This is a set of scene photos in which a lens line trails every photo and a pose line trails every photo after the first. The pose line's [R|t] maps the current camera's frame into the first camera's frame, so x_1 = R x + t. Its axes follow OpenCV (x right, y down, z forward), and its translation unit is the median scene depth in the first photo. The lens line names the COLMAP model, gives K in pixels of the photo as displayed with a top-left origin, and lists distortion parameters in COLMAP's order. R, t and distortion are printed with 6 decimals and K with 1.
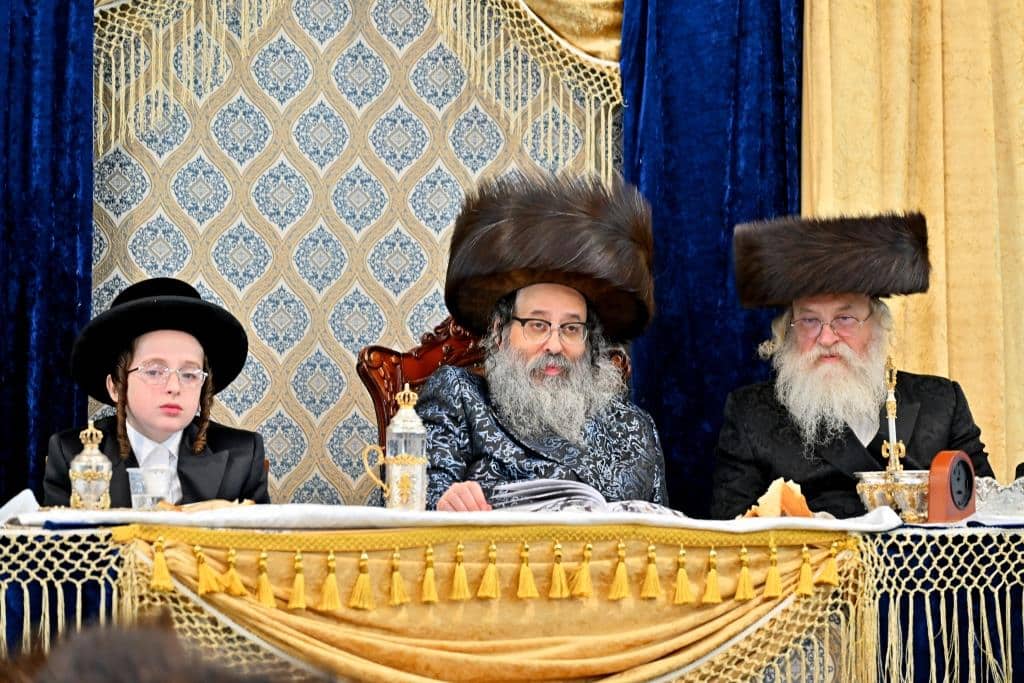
lens RADIAL K [[2506.7, 0, 512.0], [0, 2506.7, 341.5], [0, 0, 1]] dist [0.099124, -0.980369]
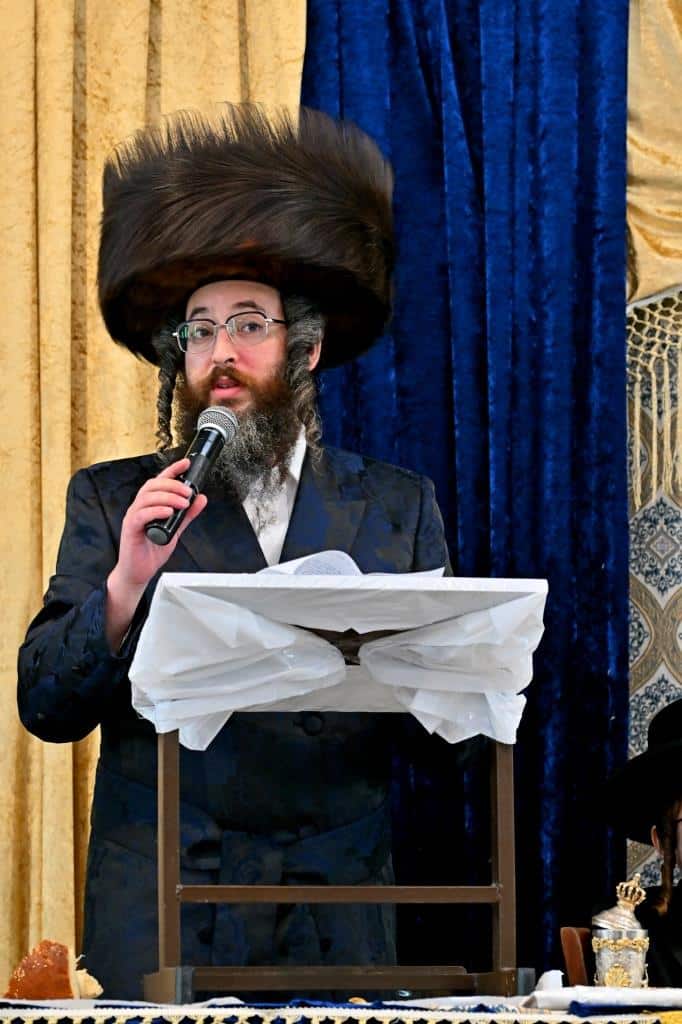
lens RADIAL K [[3970.2, 0, 341.0], [0, 3970.2, 512.0], [0, 0, 1]] dist [0.009482, -0.547117]
pose [[0.972391, -0.026007, -0.231903, 0.016454], [0.009747, 0.997429, -0.070990, 0.006343], [0.233153, 0.066770, 0.970145, -0.118673]]
